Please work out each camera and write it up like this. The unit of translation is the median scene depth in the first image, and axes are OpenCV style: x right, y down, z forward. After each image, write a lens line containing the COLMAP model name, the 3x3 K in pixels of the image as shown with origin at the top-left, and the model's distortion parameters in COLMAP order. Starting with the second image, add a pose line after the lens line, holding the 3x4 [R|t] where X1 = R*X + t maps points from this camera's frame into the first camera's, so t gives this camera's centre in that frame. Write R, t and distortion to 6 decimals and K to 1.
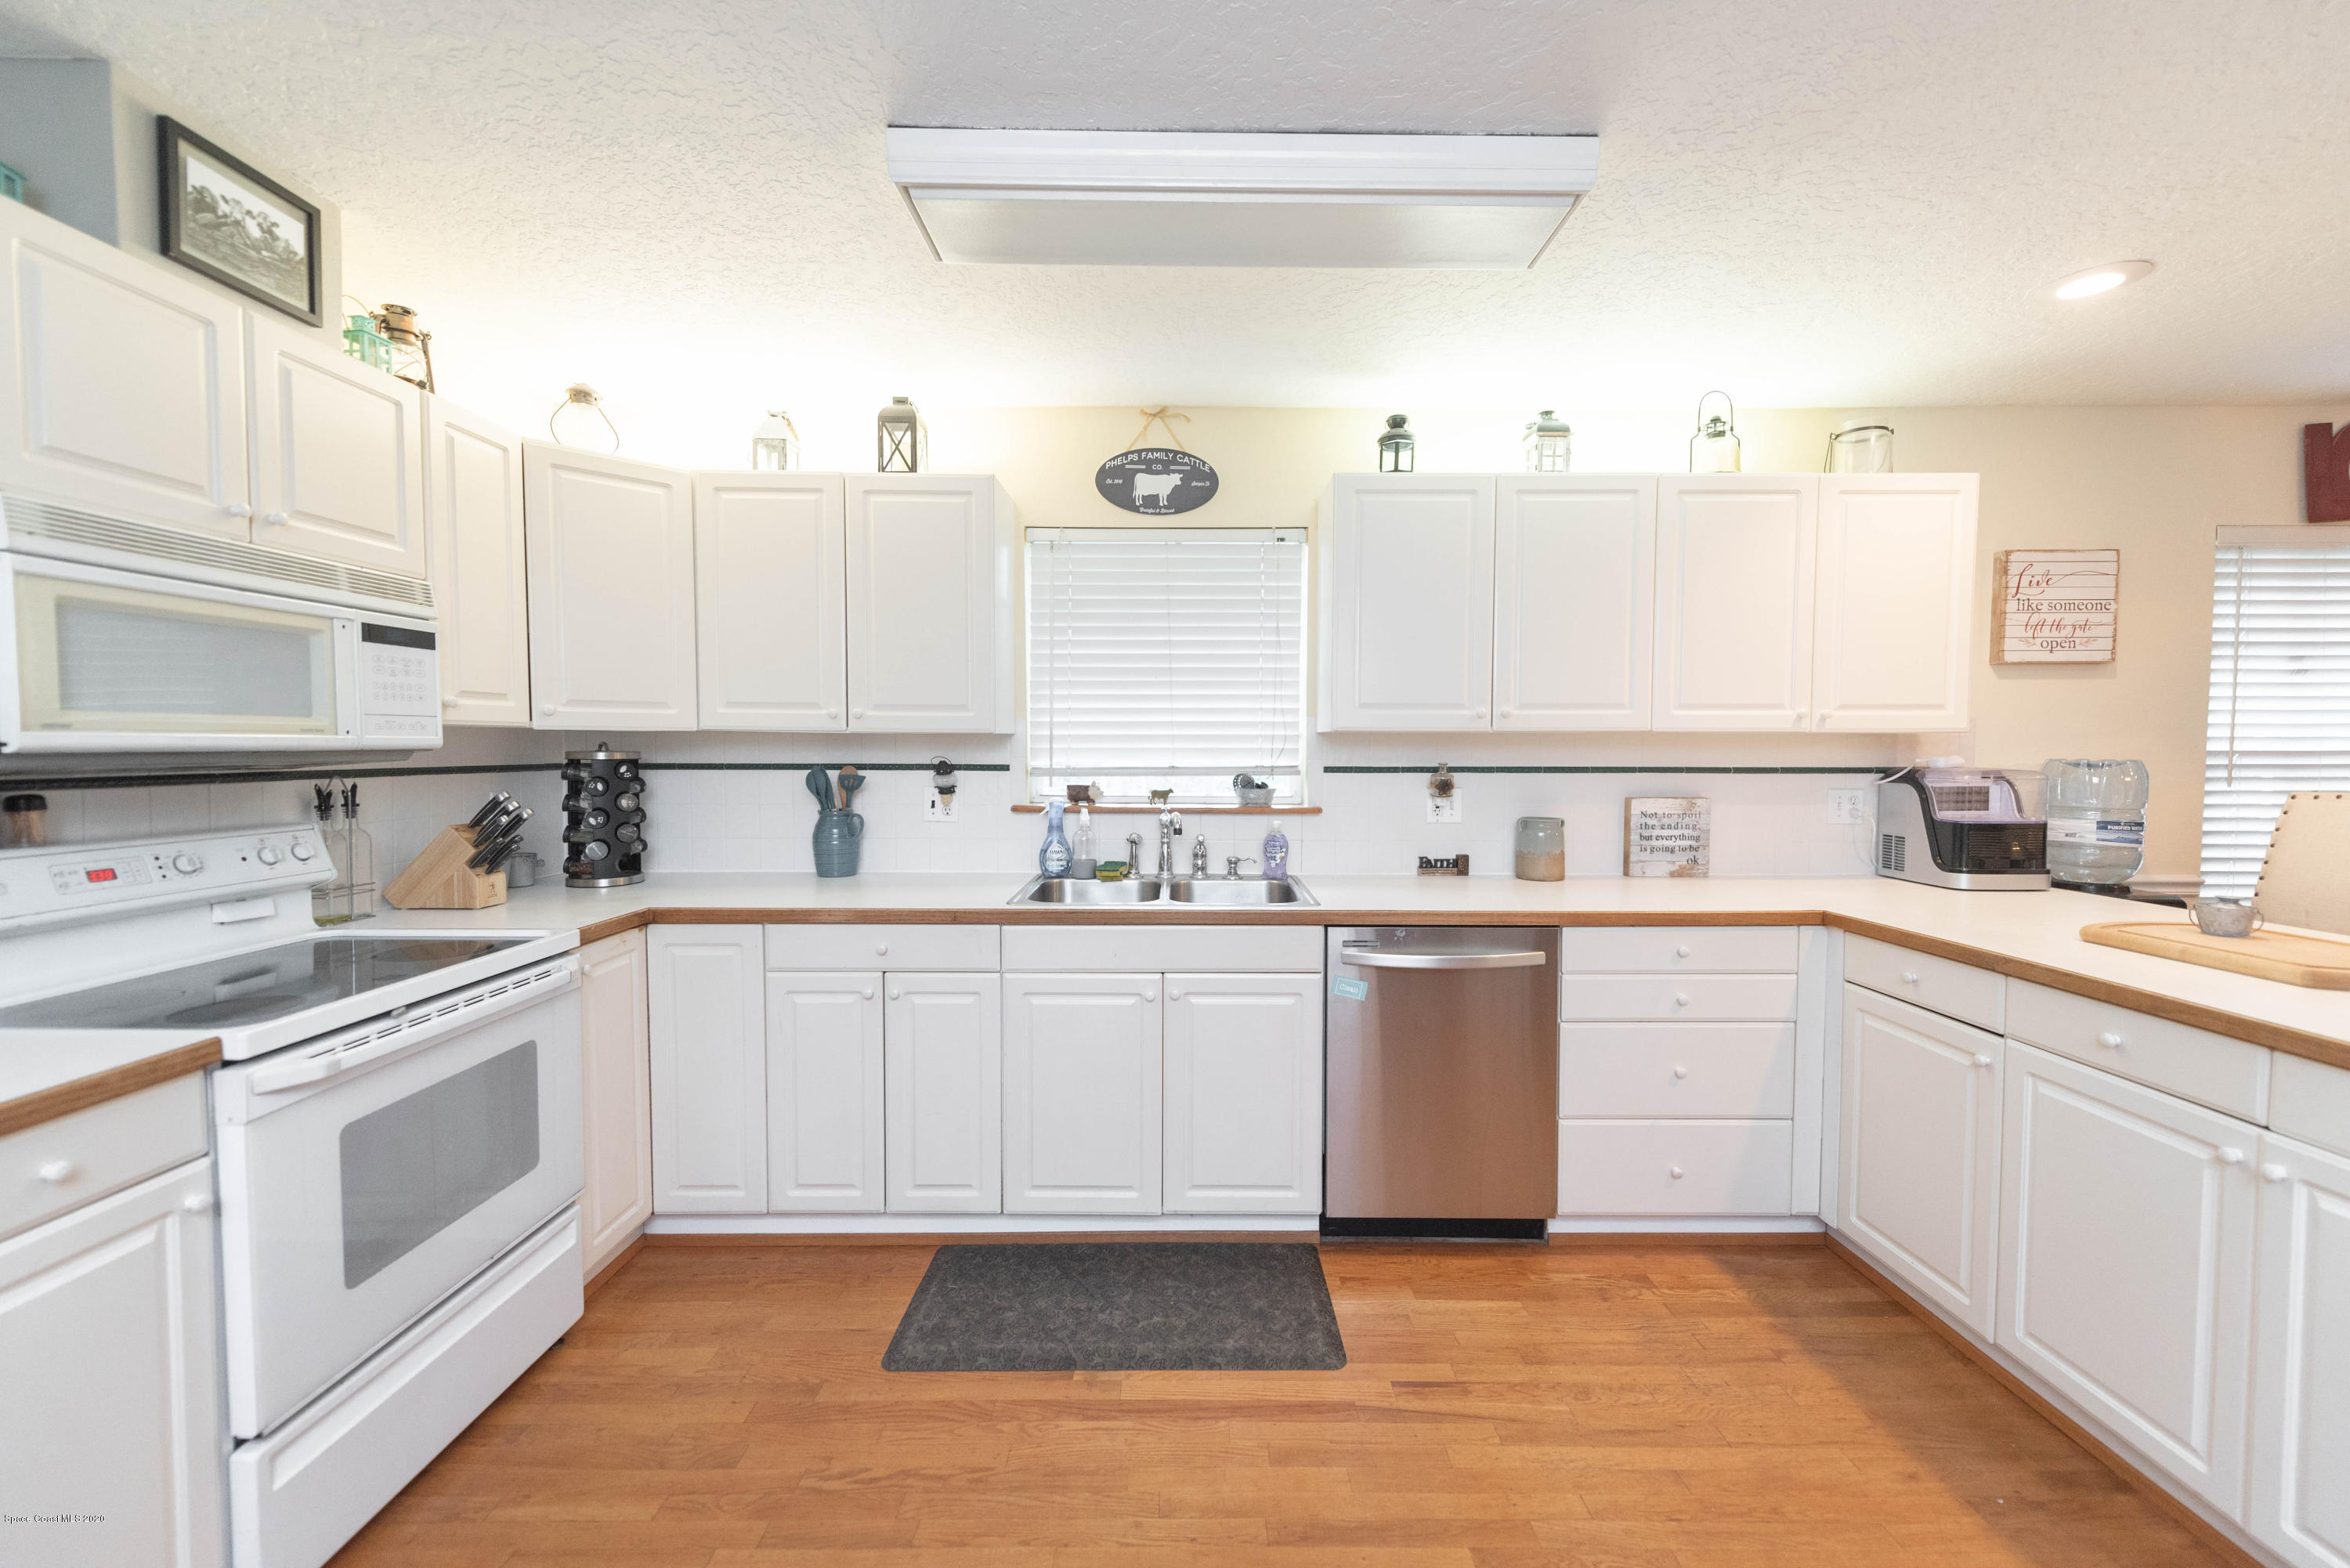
lens RADIAL K [[921.0, 0, 1195.6], [0, 921.0, 786.0], [0, 0, 1]] dist [0.016118, -0.006028]
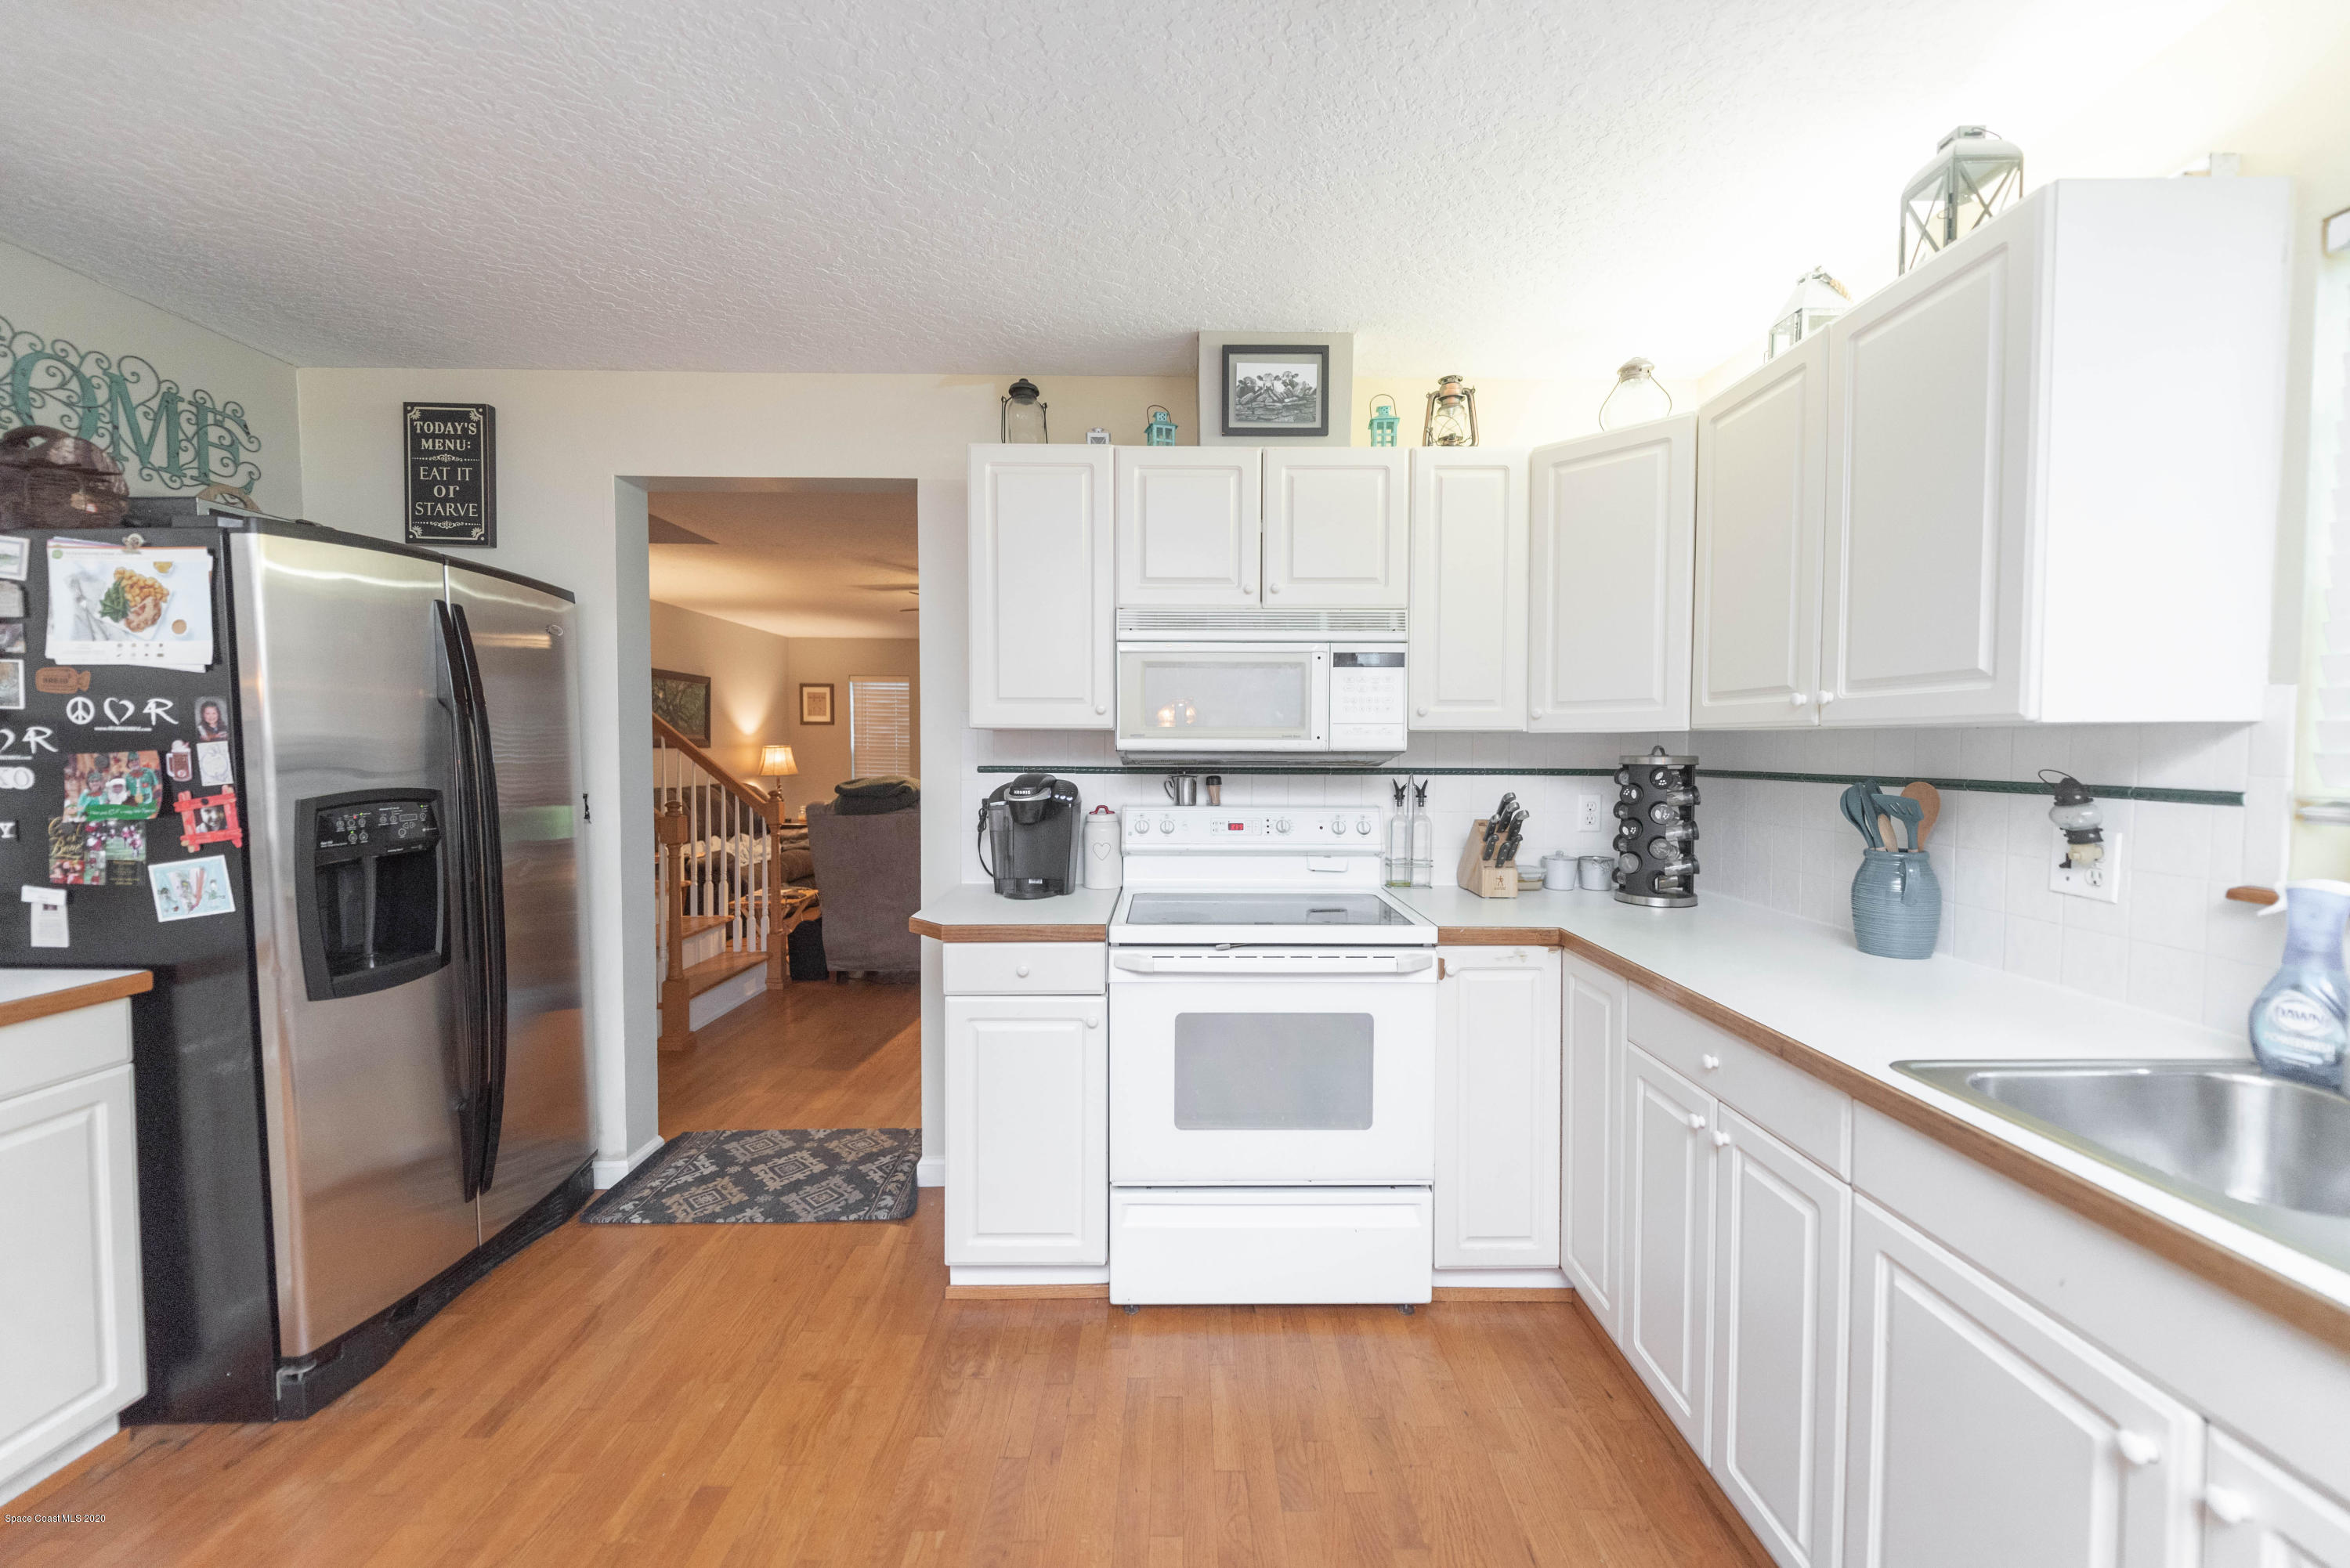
lens RADIAL K [[921.0, 0, 1195.6], [0, 921.0, 786.0], [0, 0, 1]] dist [0.016118, -0.006028]
pose [[-0.008819, 0.037187, -0.999269, 0.381981], [-0.048412, 0.998121, 0.037572, -0.028794], [0.998789, 0.048708, -0.007002, 0.803229]]
